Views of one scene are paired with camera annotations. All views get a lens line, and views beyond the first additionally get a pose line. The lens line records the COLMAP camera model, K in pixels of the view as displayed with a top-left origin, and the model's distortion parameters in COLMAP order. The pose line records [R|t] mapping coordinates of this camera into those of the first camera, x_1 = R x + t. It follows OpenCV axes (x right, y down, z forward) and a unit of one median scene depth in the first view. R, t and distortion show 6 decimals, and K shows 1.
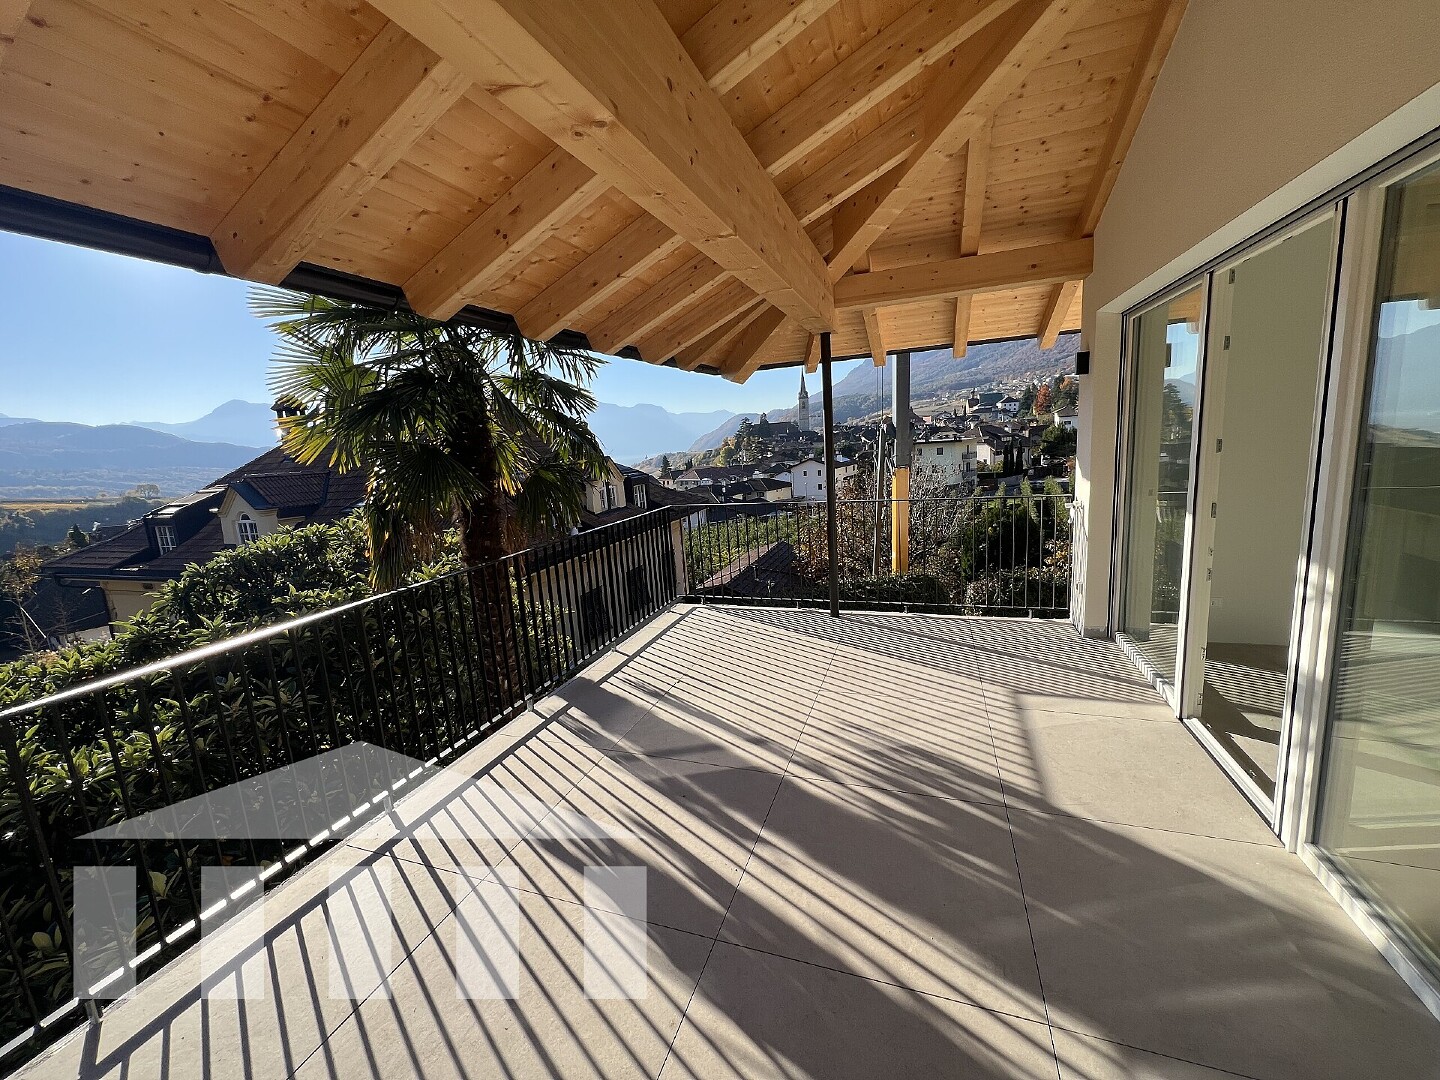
lens RADIAL K [[578.2, 0, 716.8], [0, 578.2, 535.6], [0, 0, 1]] dist [-0.003831, 0.001212]
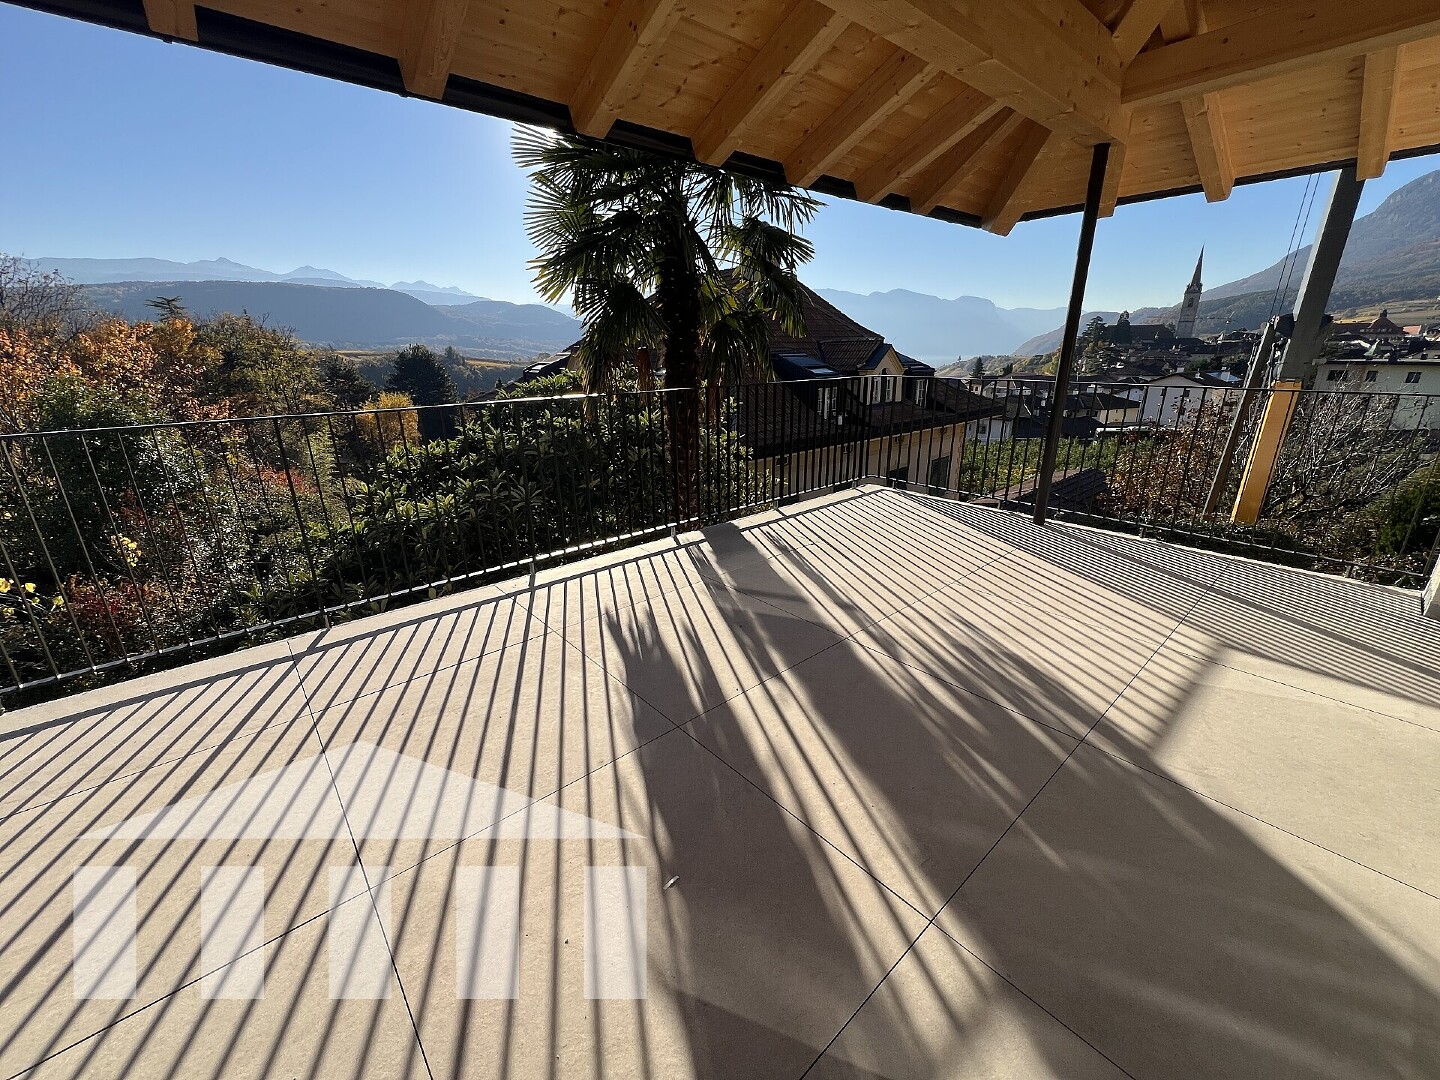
lens RADIAL K [[578.2, 0, 715.3], [0, 578.2, 536.9], [0, 0, 1]] dist [-0.003831, 0.001212]
pose [[0.872986, 0.206079, -0.442070, 0.172345], [-0.126872, 0.971101, 0.202154, 0.049652], [0.470955, -0.120391, 0.873904, 0.051574]]
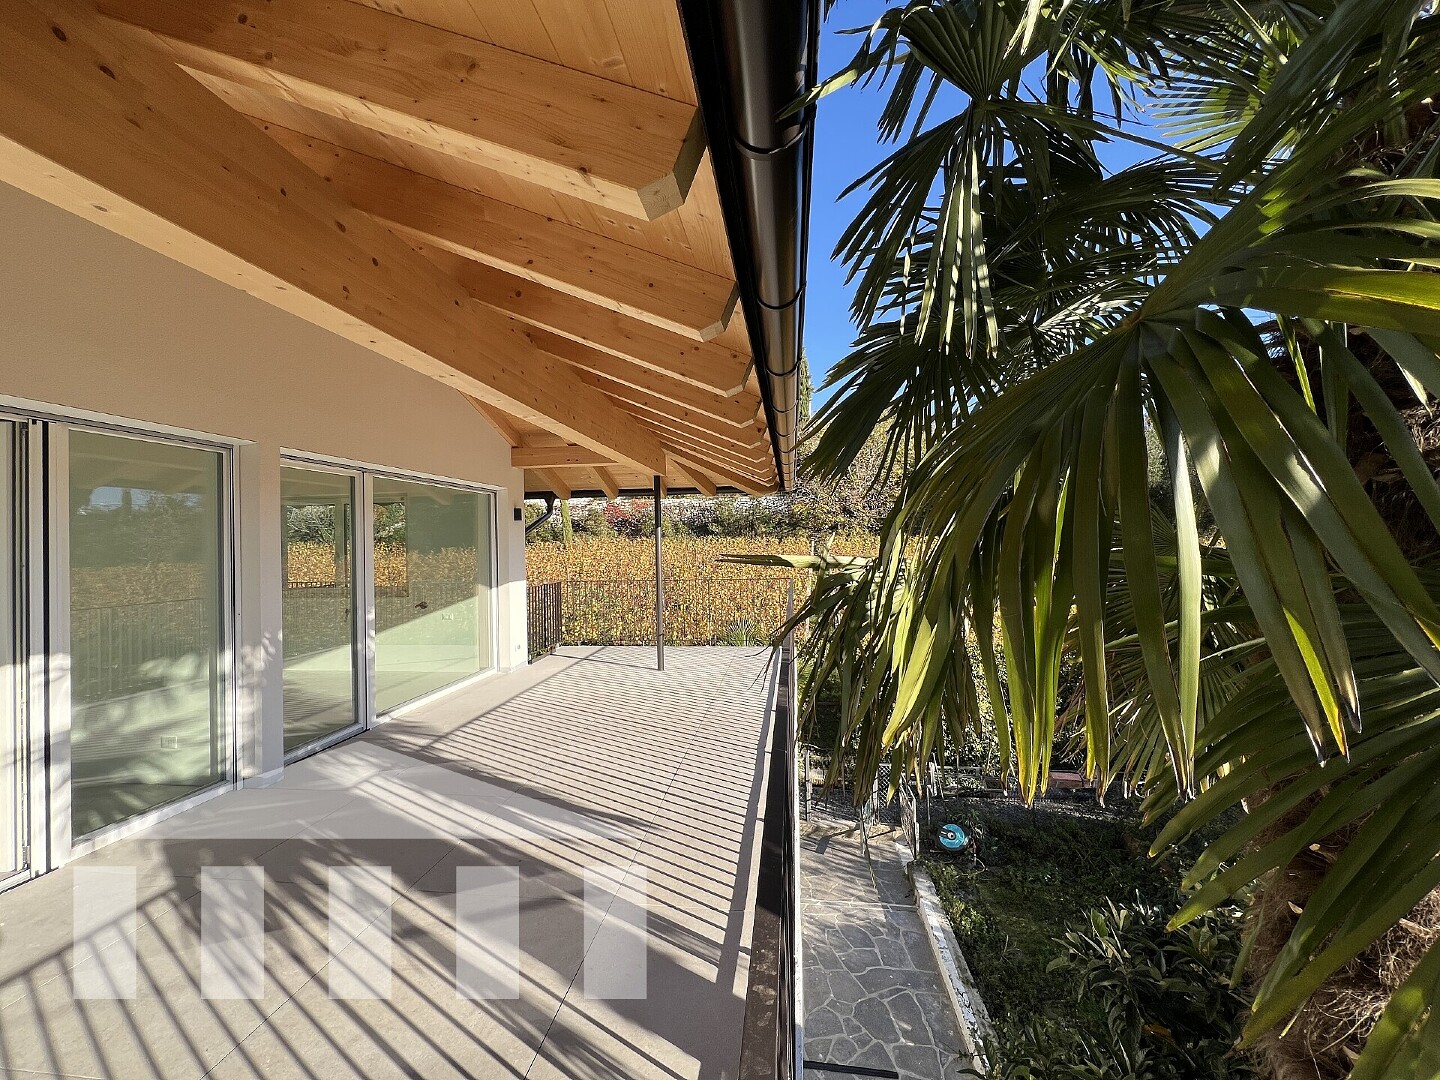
lens RADIAL K [[578.2, 0, 713.4], [0, 578.2, 533.5], [0, 0, 1]] dist [-0.003831, 0.001212]
pose [[-0.973151, 0.089929, -0.211871, -0.122064], [0.055948, 0.985327, 0.161247, -0.156829], [0.223263, 0.145064, -0.963904, 1.066504]]
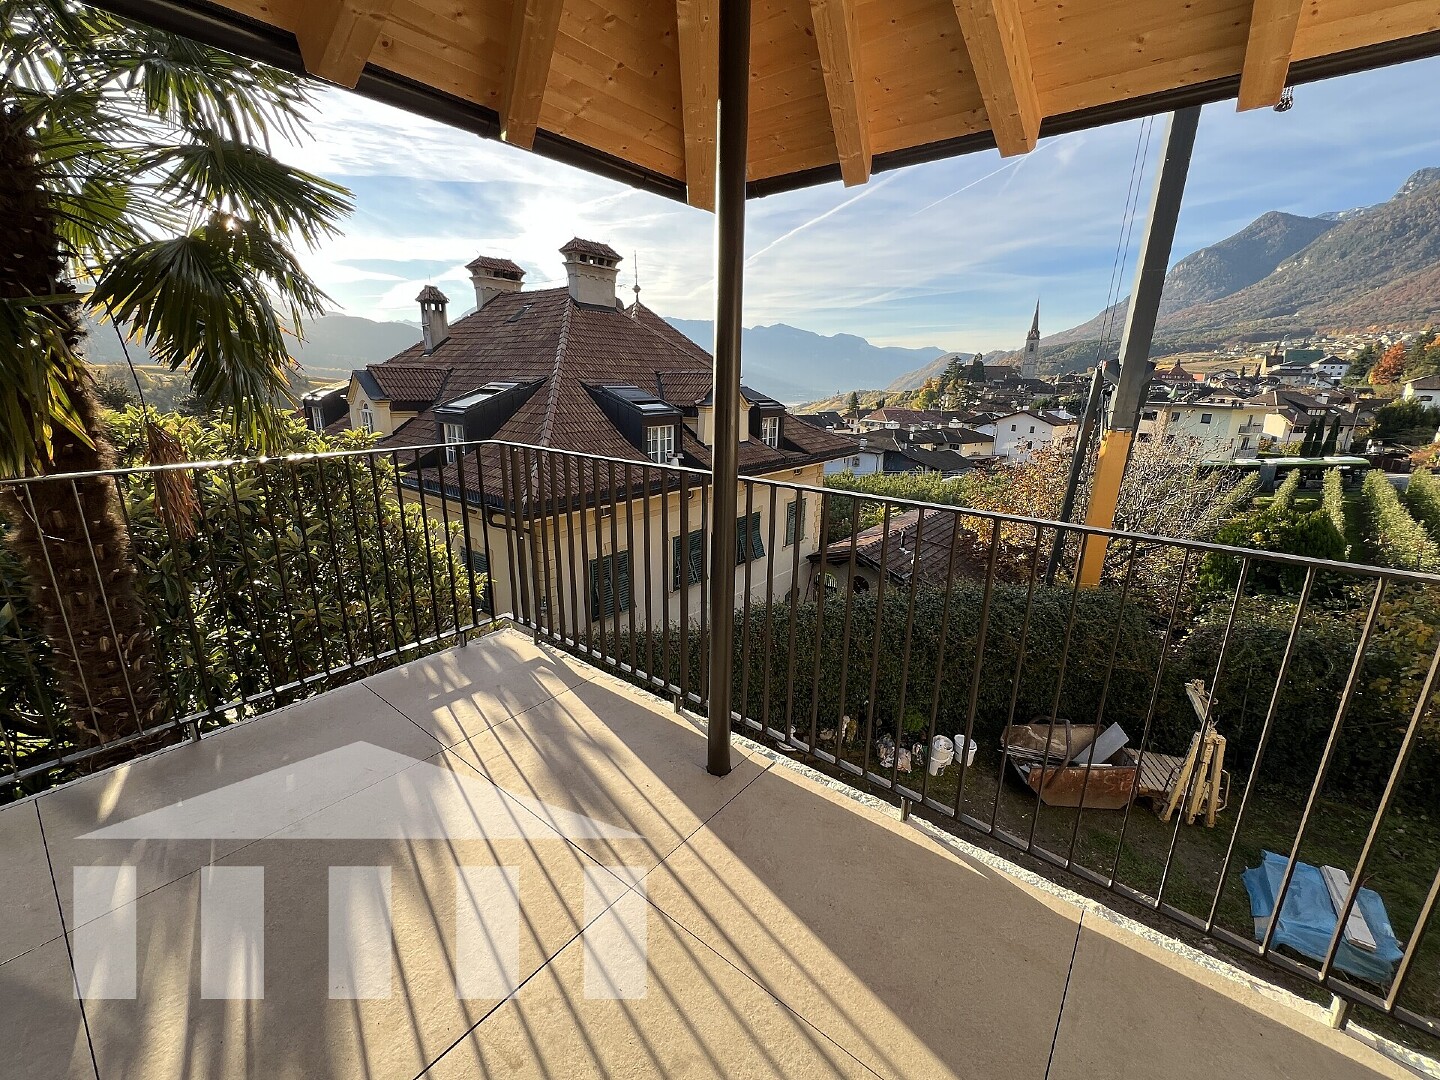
lens RADIAL K [[595.6, 0, 716.7], [0, 595.6, 533.3], [0, 0, 1]] dist [-0.000311, 0.000051]
pose [[0.945503, 0.161423, -0.282782, 0.294618], [-0.132062, 0.983937, 0.120111, -0.069210], [0.297629, -0.076221, 0.951634, 0.627183]]
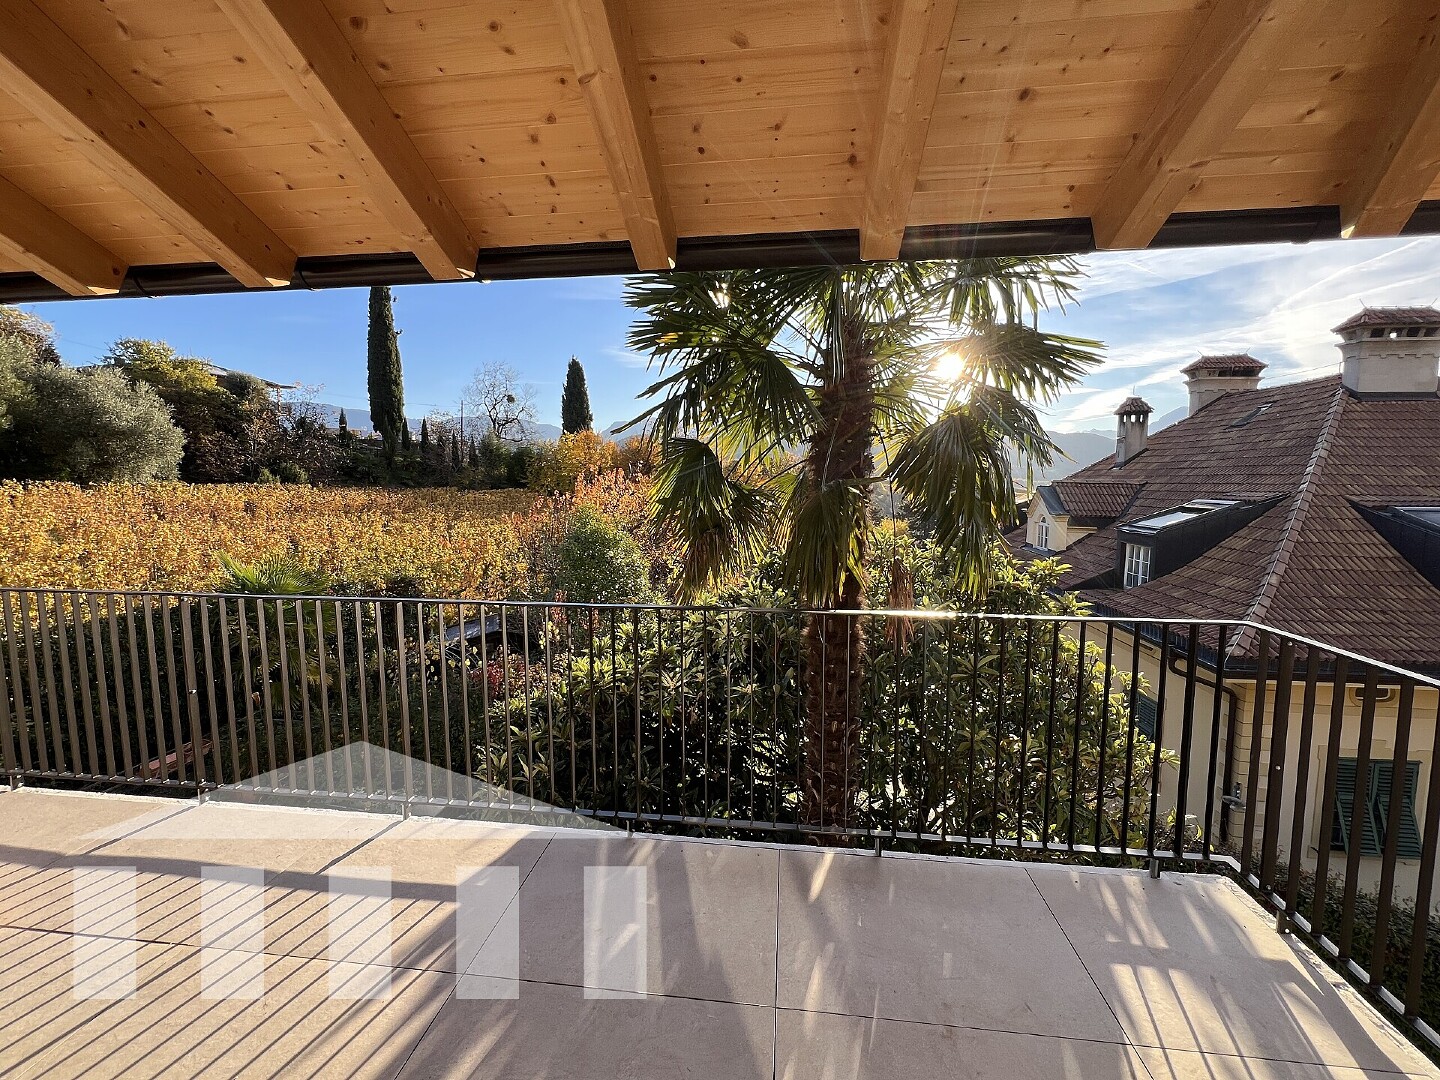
lens RADIAL K [[595.6, 0, 714.9], [0, 595.6, 533.4], [0, 0, 1]] dist [-0.000311, 0.000051]
pose [[0.226749, 0.157385, -0.961153, 0.230115], [-0.177949, 0.976940, 0.117990, -0.103105], [0.957559, 0.144282, 0.249527, 0.632939]]
